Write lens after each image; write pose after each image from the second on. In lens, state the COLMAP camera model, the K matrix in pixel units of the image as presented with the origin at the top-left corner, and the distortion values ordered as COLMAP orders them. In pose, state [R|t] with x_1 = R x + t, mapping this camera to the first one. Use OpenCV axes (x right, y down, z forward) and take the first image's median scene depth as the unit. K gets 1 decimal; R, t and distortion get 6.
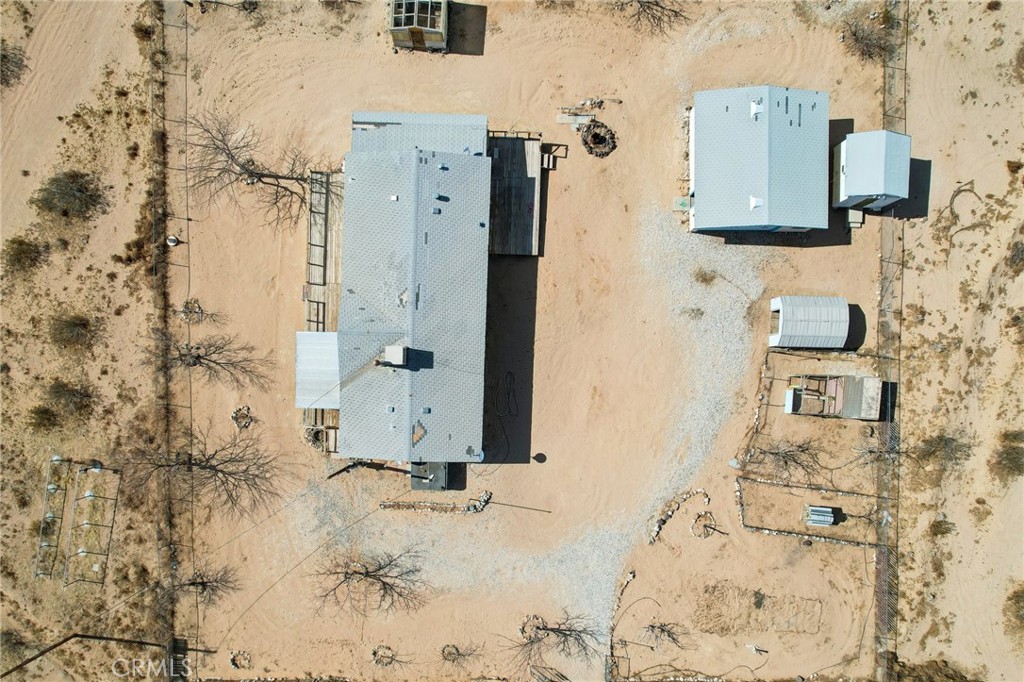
lens RADIAL K [[654.4, 0, 502.9], [0, 654.4, 399.9], [0, 0, 1]] dist [-0.058680, 0.042964]
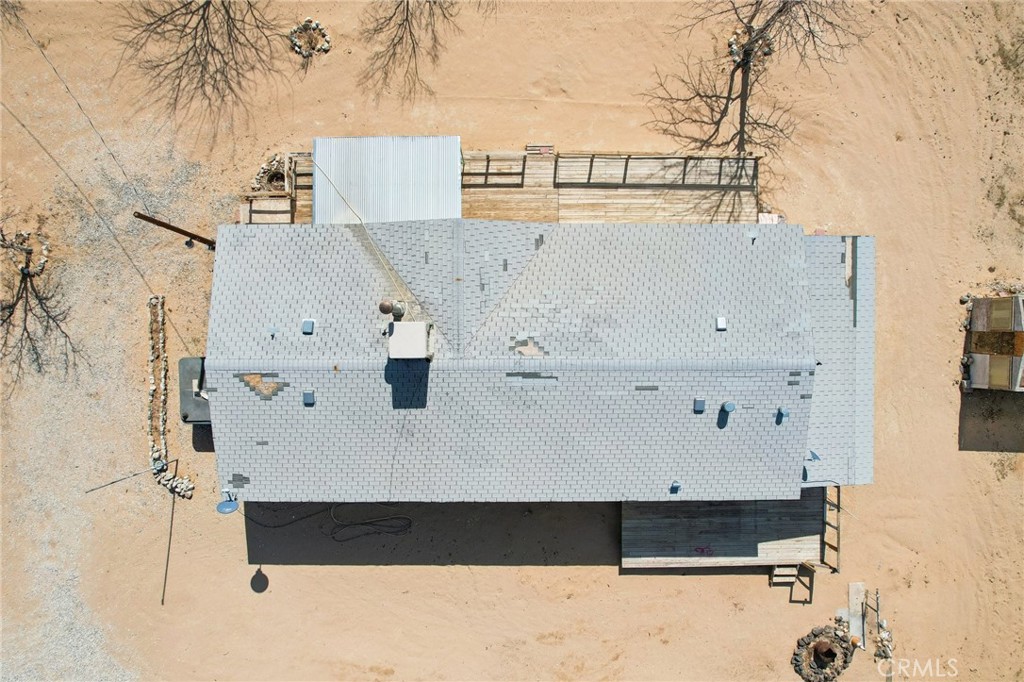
lens RADIAL K [[654.4, 0, 520.9], [0, 654.4, 338.0], [0, 0, 1]] dist [-0.058680, 0.042964]
pose [[0.034557, 0.999393, 0.004494, -0.149146], [-0.997340, 0.034774, -0.064066, -0.108220], [-0.064183, -0.002269, 0.997936, 0.452972]]
